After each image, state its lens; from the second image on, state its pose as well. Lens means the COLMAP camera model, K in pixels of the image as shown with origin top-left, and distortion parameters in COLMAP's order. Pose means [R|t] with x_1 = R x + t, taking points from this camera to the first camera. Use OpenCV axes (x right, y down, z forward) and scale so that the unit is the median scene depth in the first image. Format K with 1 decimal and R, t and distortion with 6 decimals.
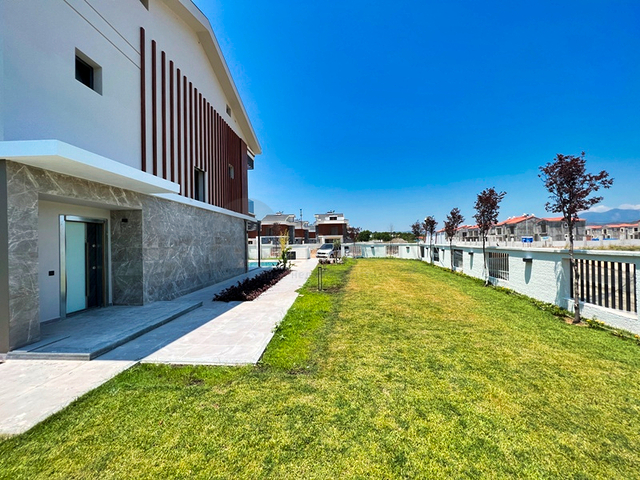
lens RADIAL K [[256.0, 0, 317.7], [0, 256.0, 239.3], [0, 0, 1]] dist [-0.000242, 0.000113]
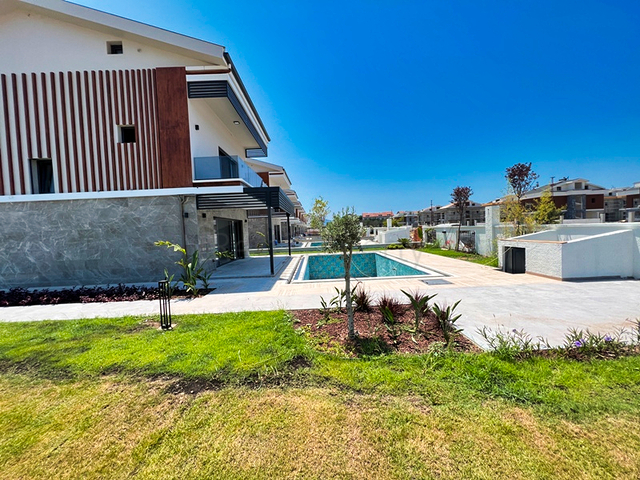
lens RADIAL K [[256.0, 0, 317.7], [0, 256.0, 239.3], [0, 0, 1]] dist [-0.000242, 0.000113]
pose [[0.068845, 0.057862, -0.995948, 0.611986], [0.051778, 0.996764, 0.061488, 0.013604], [0.996283, -0.055801, 0.065626, 2.150271]]
